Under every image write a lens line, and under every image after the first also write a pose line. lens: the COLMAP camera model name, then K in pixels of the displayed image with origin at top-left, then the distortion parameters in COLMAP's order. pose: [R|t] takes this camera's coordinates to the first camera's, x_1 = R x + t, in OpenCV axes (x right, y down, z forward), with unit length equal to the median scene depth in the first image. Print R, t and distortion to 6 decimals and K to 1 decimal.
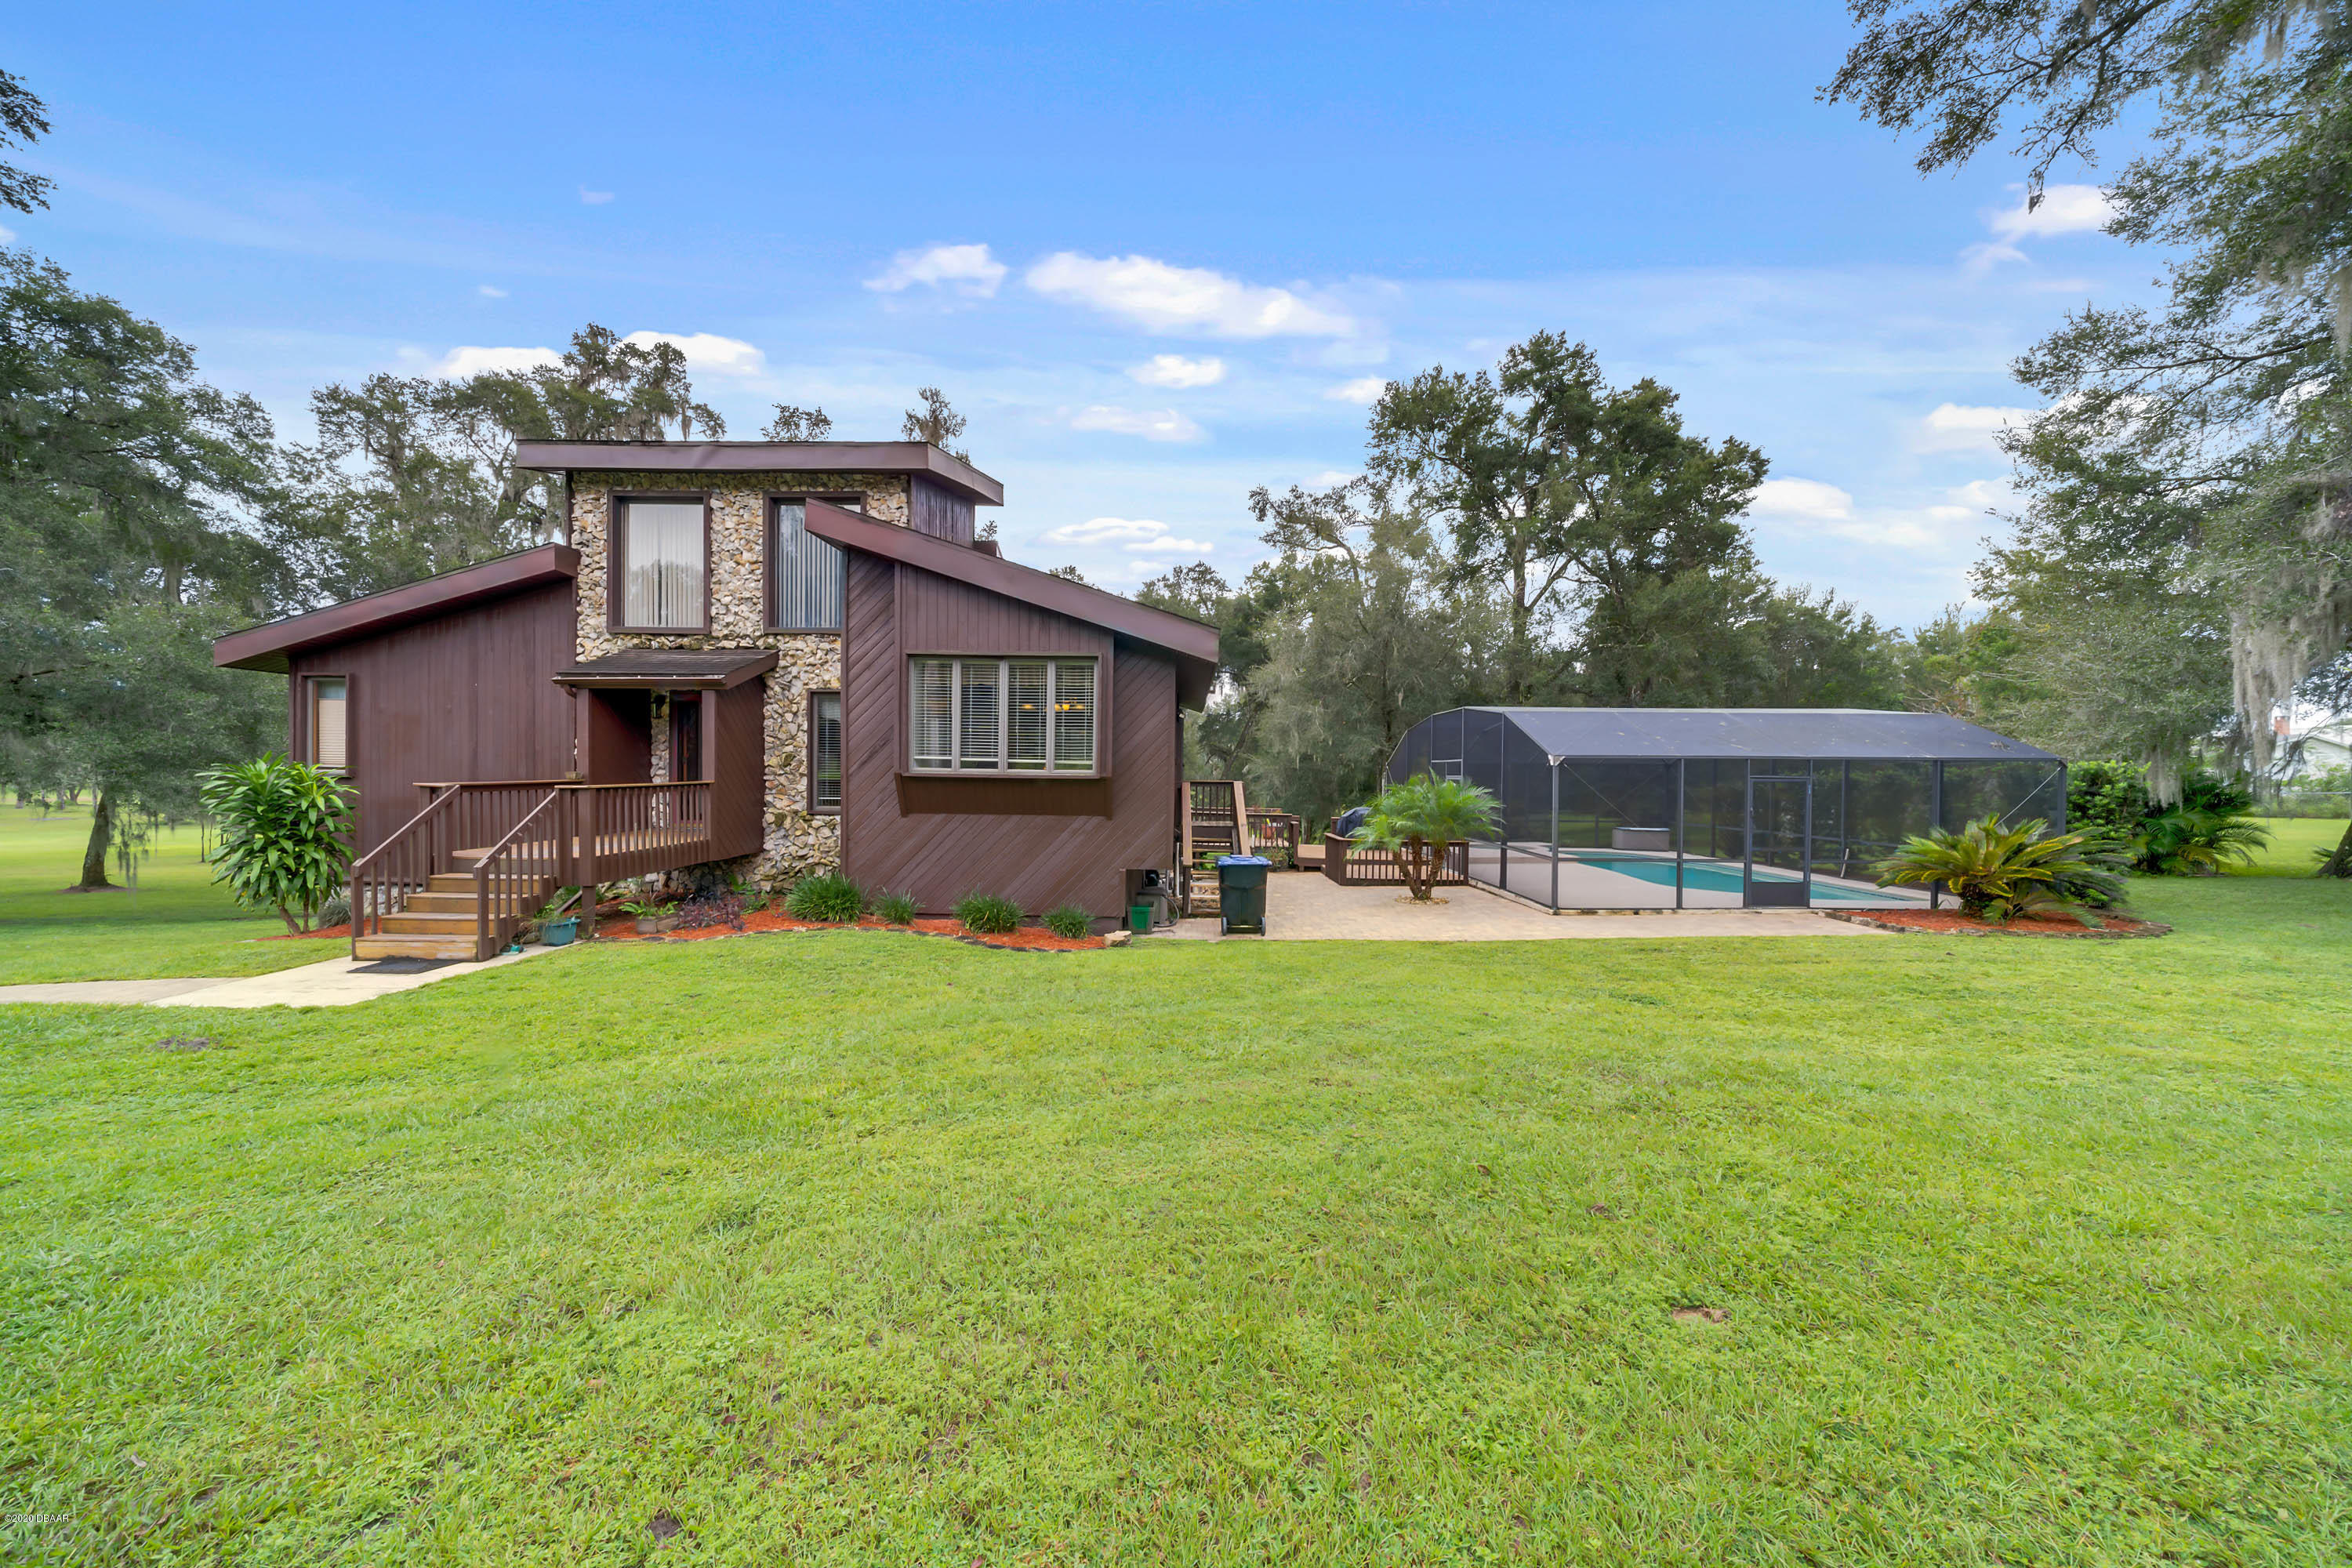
lens RADIAL K [[1035.7, 0, 1379.8], [0, 1035.7, 784.1], [0, 0, 1]] dist [-0.013093, 0.000069]
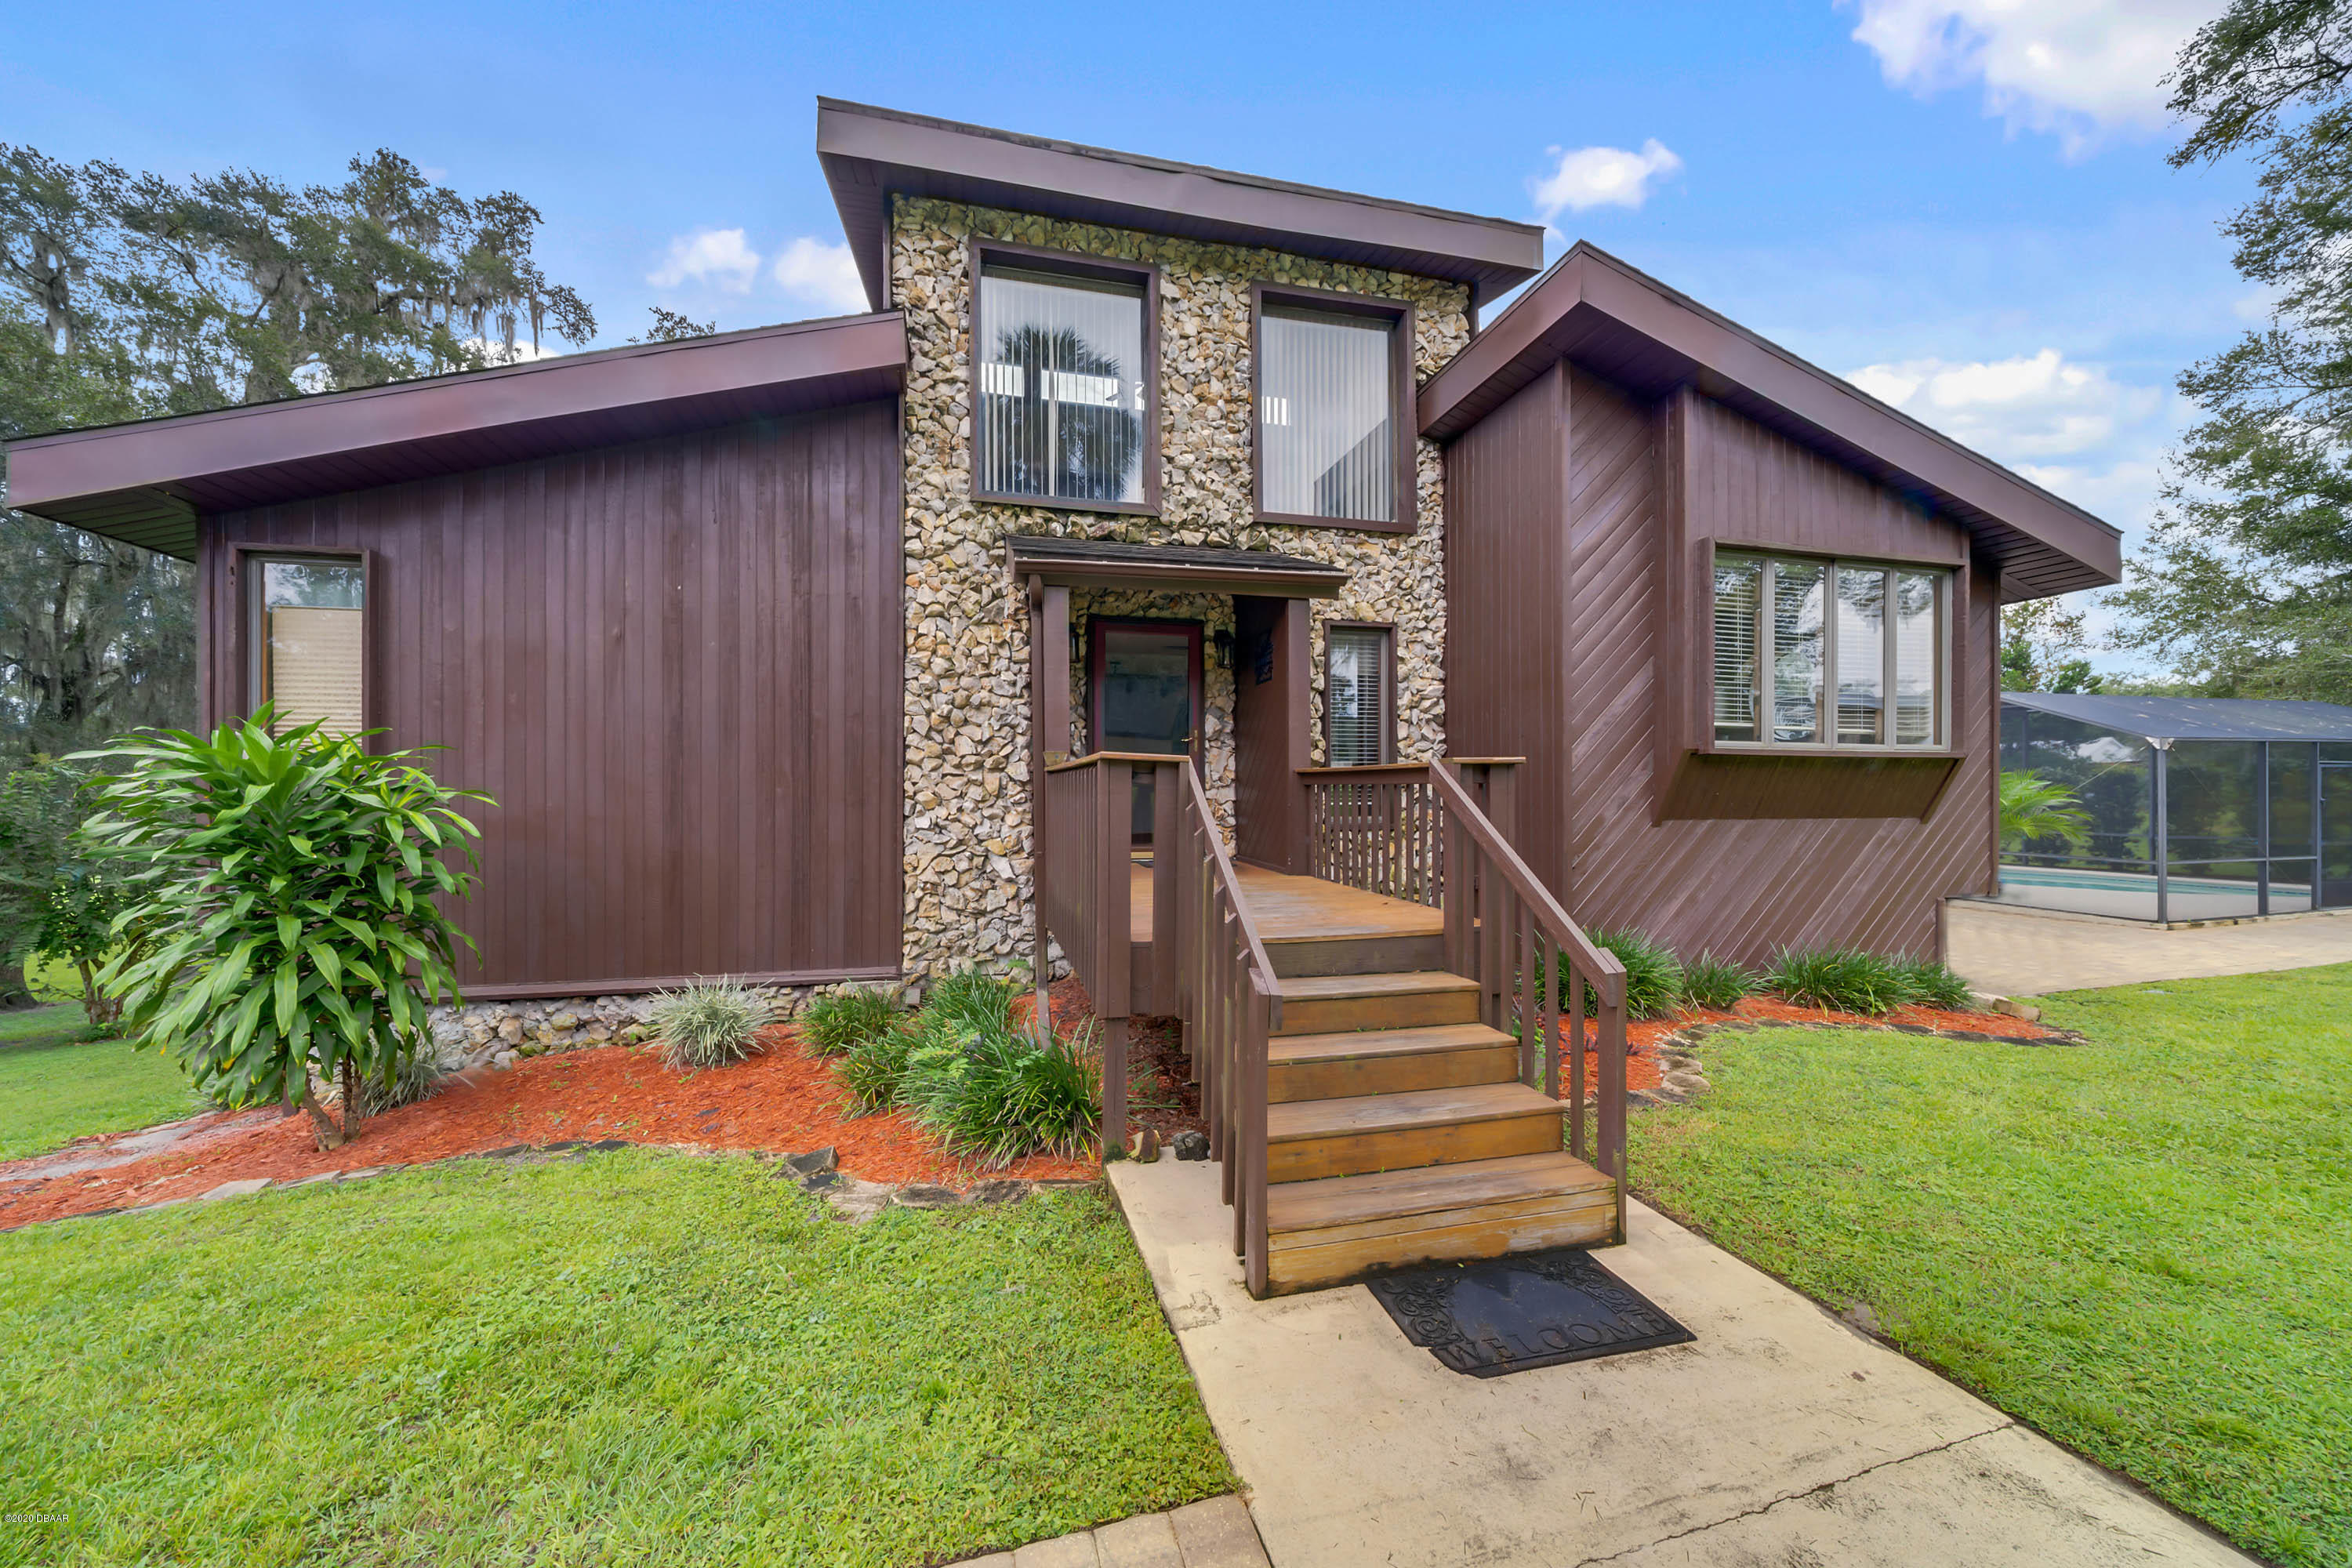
lens RADIAL K [[875.3, 0, 1142.9], [0, 875.3, 804.3], [0, 0, 1]] dist [-0.008229, -0.000012]
pose [[0.963745, -0.016533, 0.266312, -0.786508], [0.017735, 0.999841, -0.002109, 0.014056], [-0.266234, 0.006756, 0.963885, 0.534428]]
